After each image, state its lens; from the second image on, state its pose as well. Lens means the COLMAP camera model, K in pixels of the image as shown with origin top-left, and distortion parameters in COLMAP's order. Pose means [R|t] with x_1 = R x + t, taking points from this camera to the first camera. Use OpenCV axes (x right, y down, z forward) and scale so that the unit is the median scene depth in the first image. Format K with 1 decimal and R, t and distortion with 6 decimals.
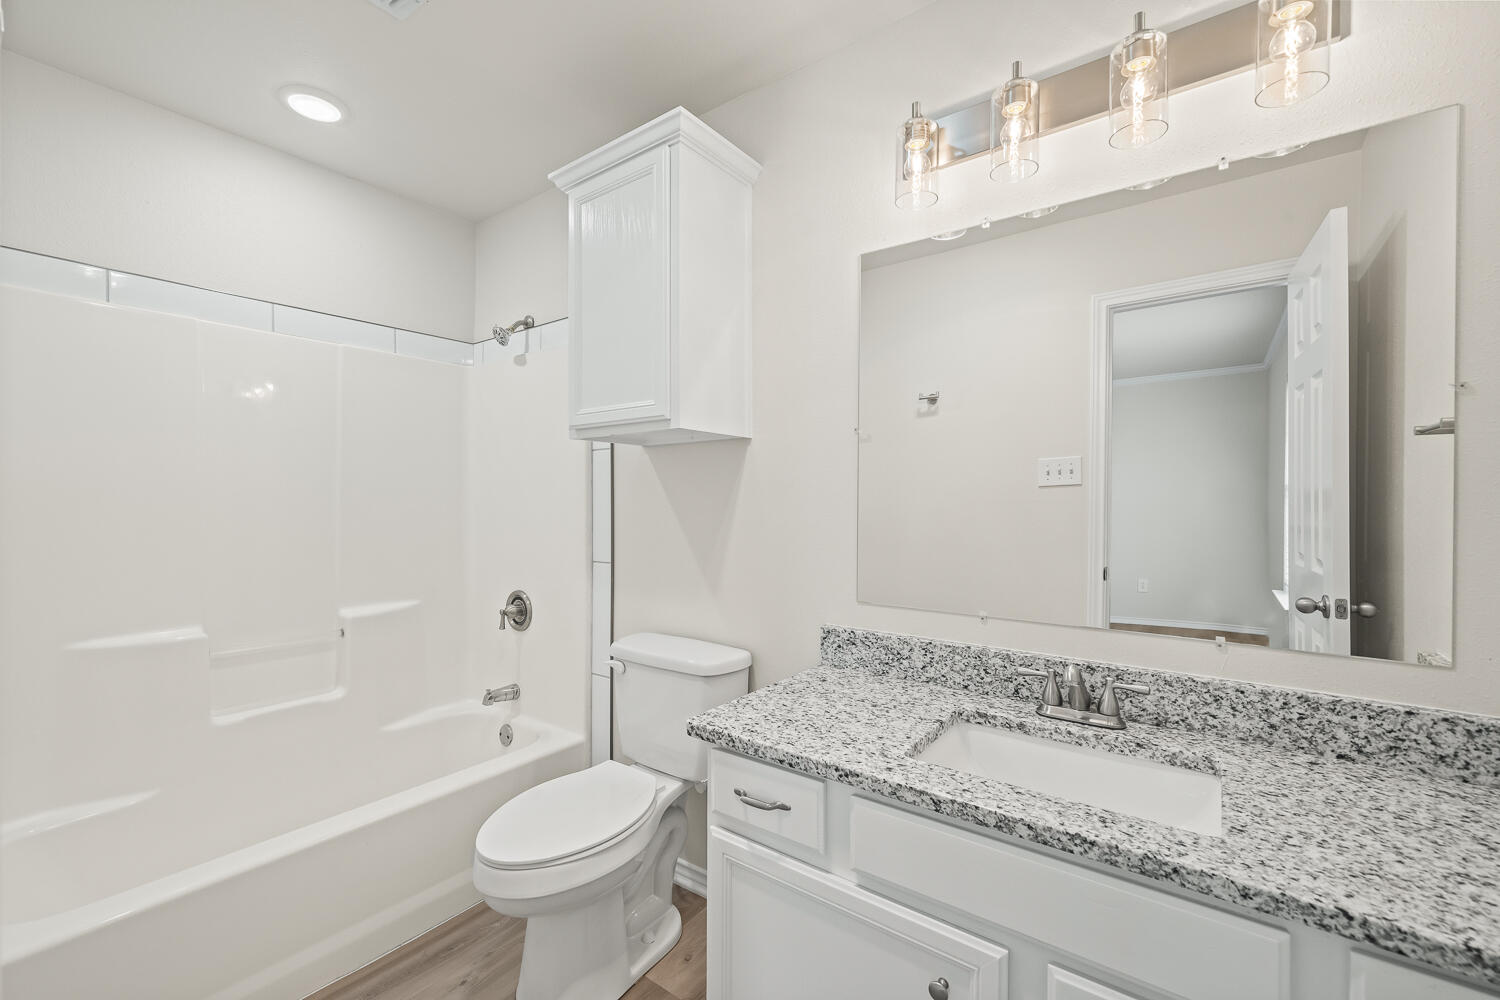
lens RADIAL K [[636.7, 0, 751.7], [0, 636.7, 494.0], [0, 0, 1]] dist [0.008510, -0.002430]
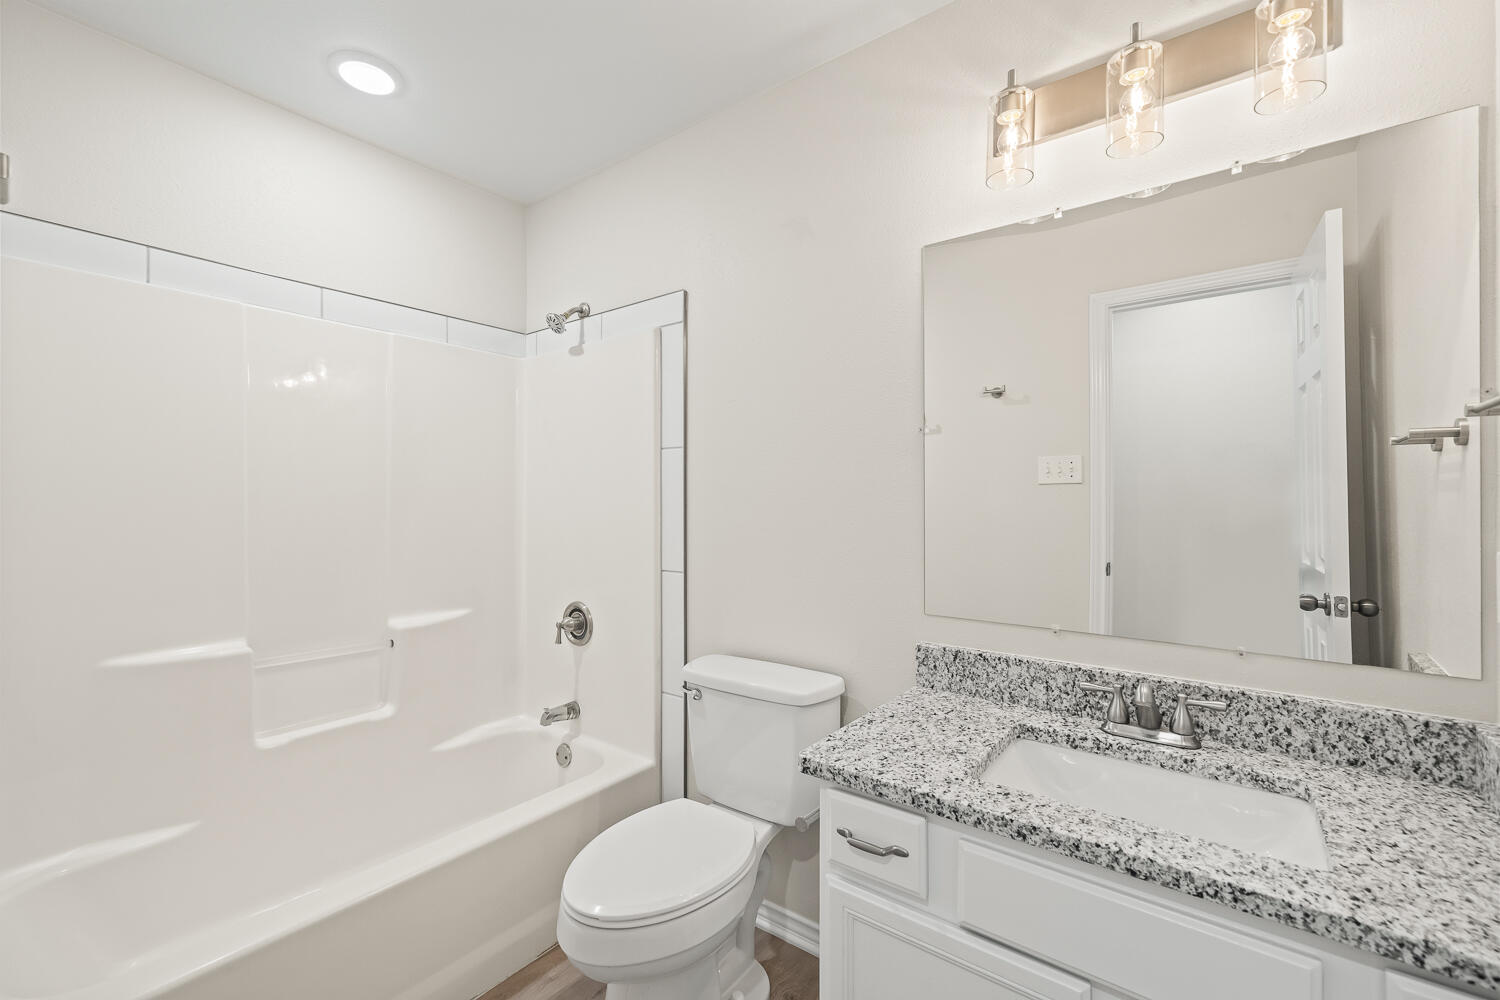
lens RADIAL K [[630.1, 0, 742.2], [0, 630.1, 503.9], [0, 0, 1]] dist [-0.000585, 0.001674]
pose [[0.999957, 0.007628, -0.005286, -0.125459], [-0.007569, 0.999910, 0.011044, 0.000188], [0.005370, -0.011004, 0.999925, 0.094633]]
